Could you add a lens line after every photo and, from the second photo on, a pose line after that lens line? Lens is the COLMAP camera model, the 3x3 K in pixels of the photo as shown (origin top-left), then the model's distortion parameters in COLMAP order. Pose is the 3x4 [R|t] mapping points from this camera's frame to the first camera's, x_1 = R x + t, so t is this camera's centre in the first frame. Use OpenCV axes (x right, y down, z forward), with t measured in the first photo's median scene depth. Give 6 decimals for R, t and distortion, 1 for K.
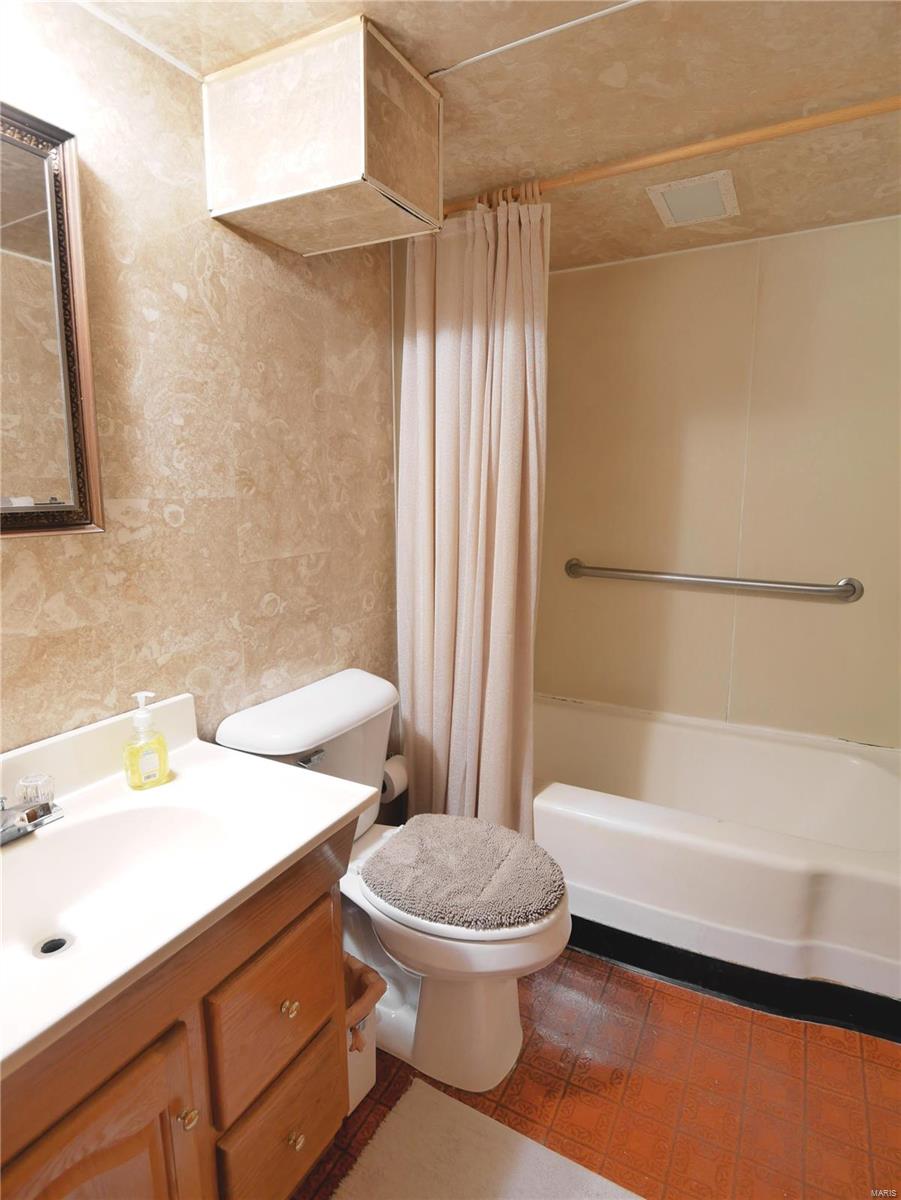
lens RADIAL K [[646.0, 0, 452.8], [0, 646.0, 599.5], [0, 0, 1]] dist [-0.012550, -0.003866]
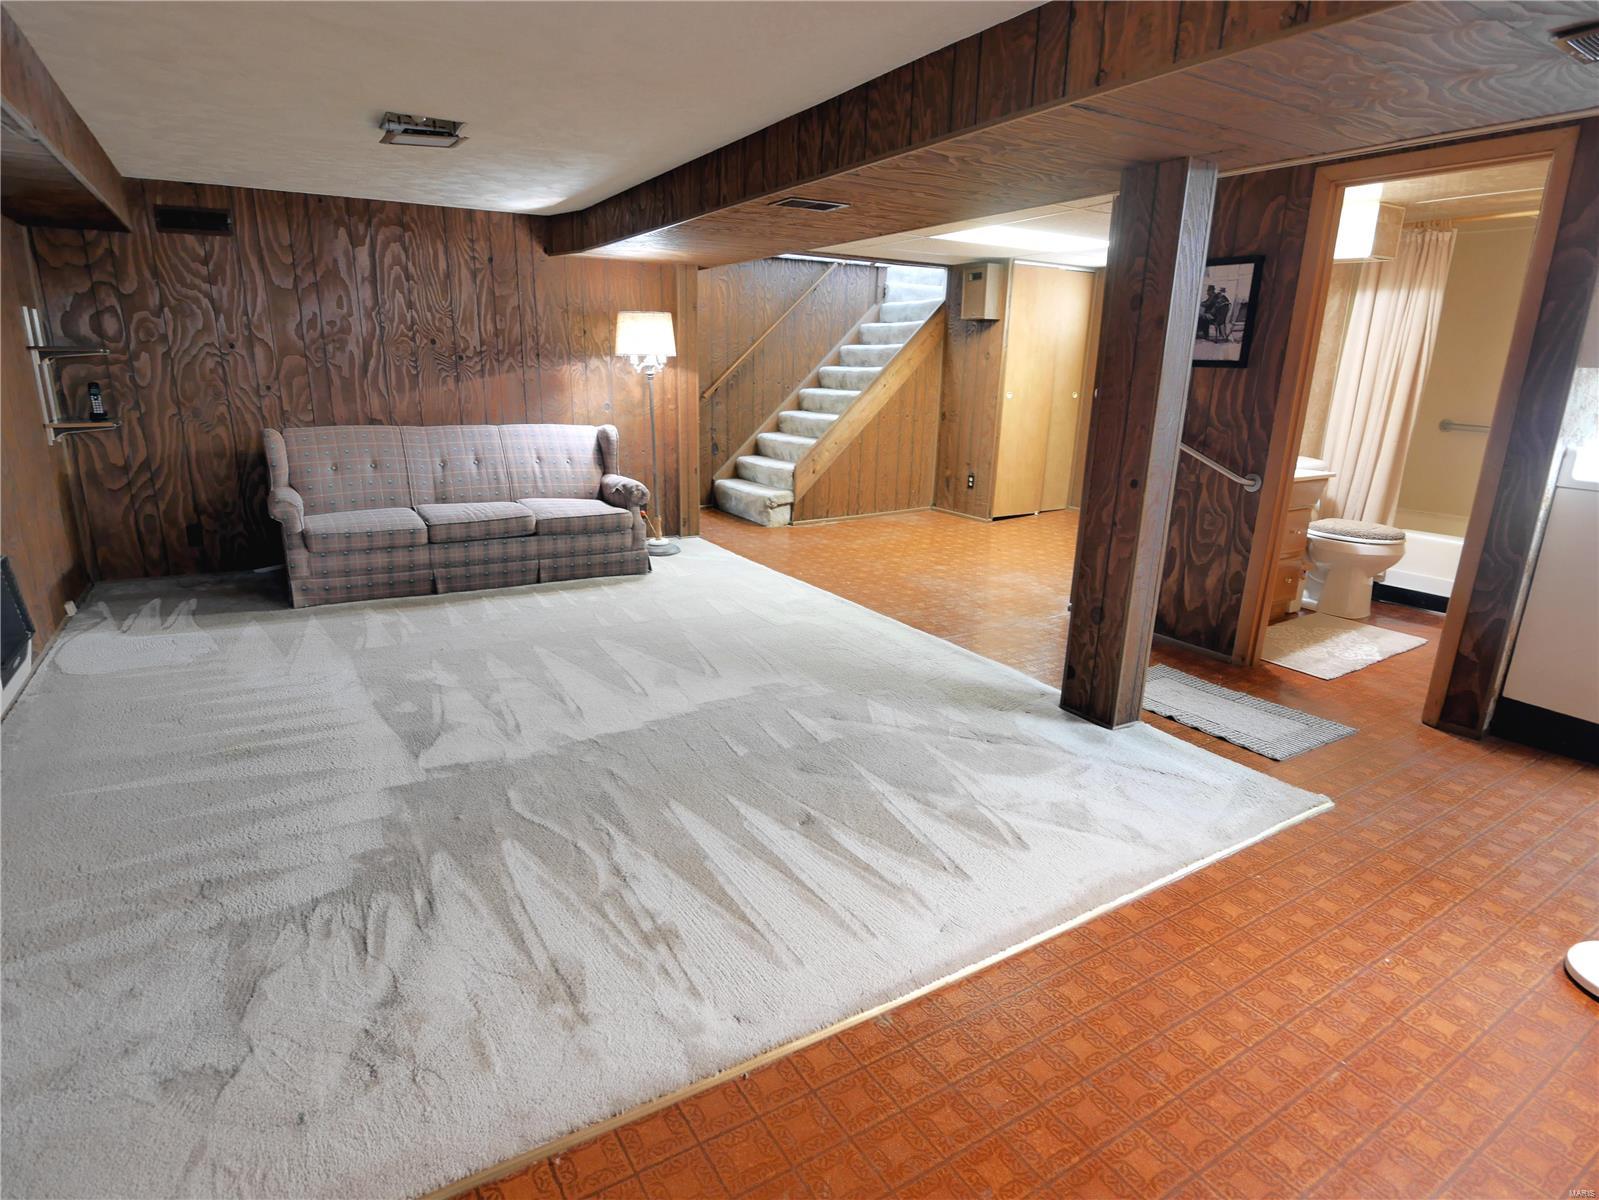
lens RADIAL K [[860.8, 0, 794.1], [0, 860.8, 600.2], [0, 0, 1]] dist [-0.012550, -0.003866]
pose [[0.870280, 0.154550, -0.467683, -0.223441], [-0.114715, 0.986986, 0.112692, 0.457524], [0.479013, -0.044423, 0.876683, -2.292640]]
